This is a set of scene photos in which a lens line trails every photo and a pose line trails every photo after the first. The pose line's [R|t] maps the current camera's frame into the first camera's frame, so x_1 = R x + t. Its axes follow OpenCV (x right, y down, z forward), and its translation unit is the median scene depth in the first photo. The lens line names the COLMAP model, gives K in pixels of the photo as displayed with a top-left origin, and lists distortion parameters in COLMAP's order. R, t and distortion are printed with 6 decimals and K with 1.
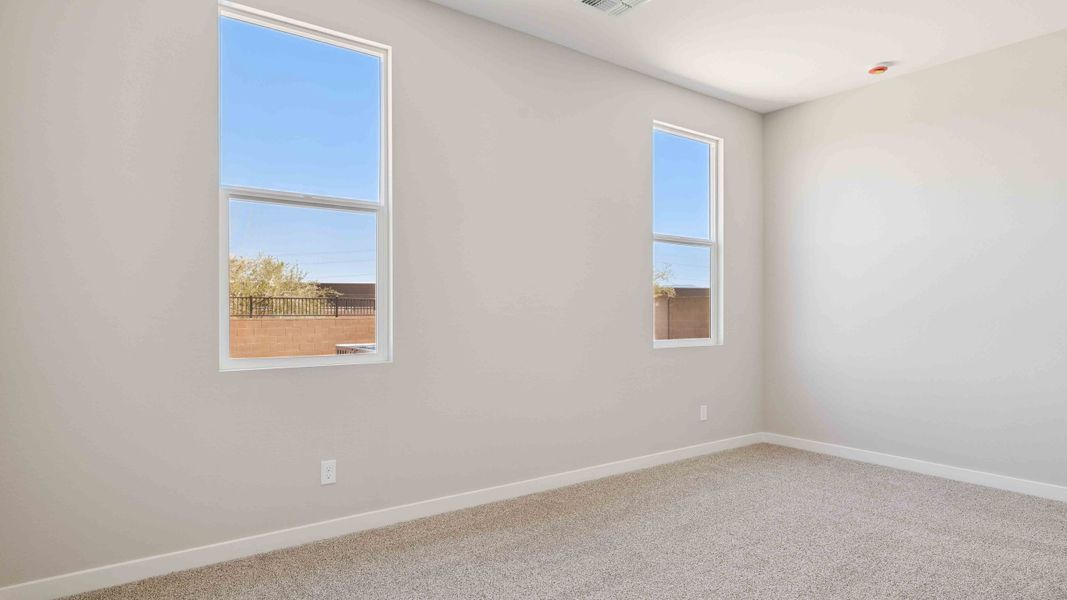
lens RADIAL K [[570.8, 0, 534.2], [0, 570.8, 305.5], [0, 0, 1]] dist [0.001605, -0.000062]
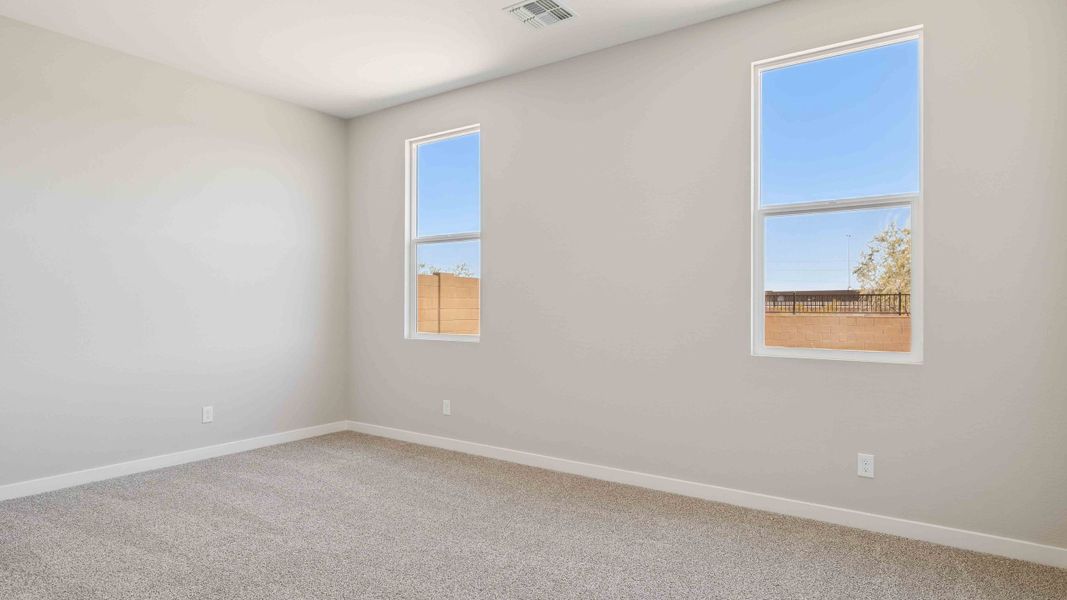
lens RADIAL K [[466.4, 0, 533.5], [0, 466.4, 300.0], [0, 0, 1]] dist [0.001414, 0.000037]
pose [[0.442522, -0.011823, -0.896680, 0.226453], [0.004457, 0.999930, -0.010985, 0.001829], [0.896747, 0.000865, 0.442543, 0.158373]]
